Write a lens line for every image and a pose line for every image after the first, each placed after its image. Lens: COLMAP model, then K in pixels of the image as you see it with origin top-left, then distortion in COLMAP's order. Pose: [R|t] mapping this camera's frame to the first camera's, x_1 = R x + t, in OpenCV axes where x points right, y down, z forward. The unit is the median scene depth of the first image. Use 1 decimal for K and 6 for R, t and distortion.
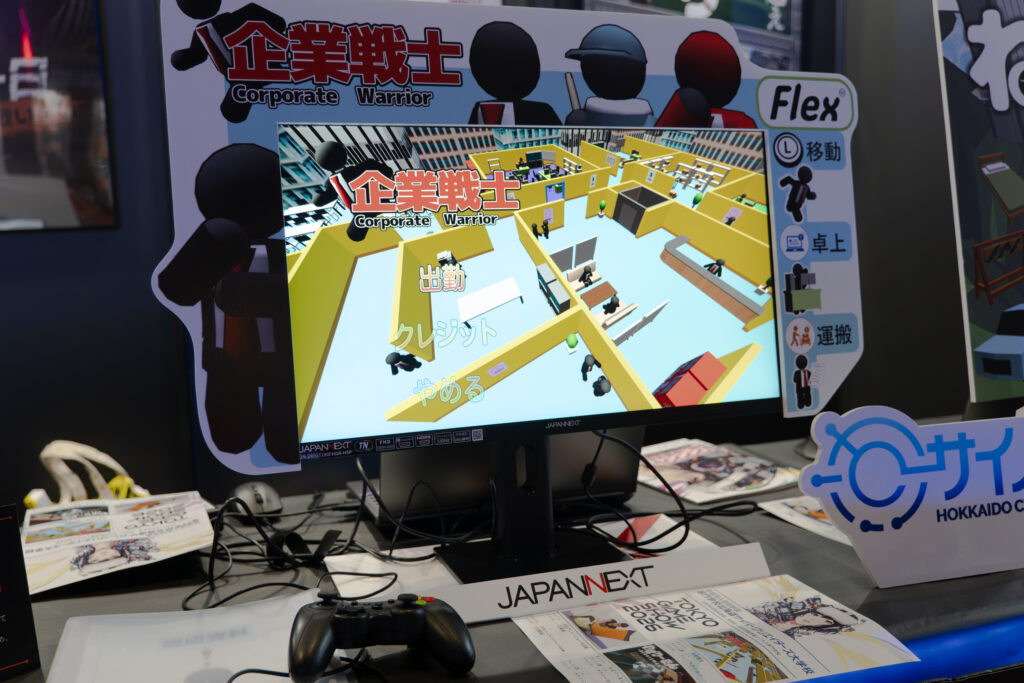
lens RADIAL K [[964.0, 0, 511.6], [0, 964.0, 341.0], [0, 0, 1]] dist [-0.004350, 0.000000]
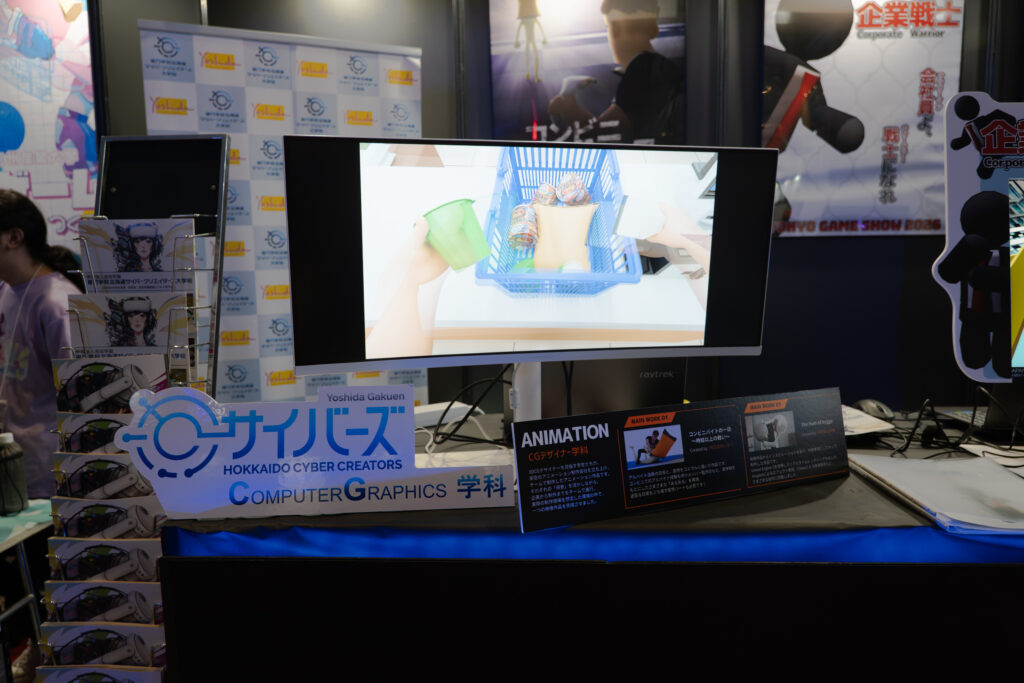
lens RADIAL K [[725.0, 0, 512.3], [0, 725.0, 342.2], [0, 0, 1]] dist [0.003333, -0.000857]
pose [[0.932987, 0.060494, -0.354789, -0.595696], [-0.059503, 0.998134, 0.013713, 0.098420], [0.354957, 0.008317, 0.934846, -0.518626]]
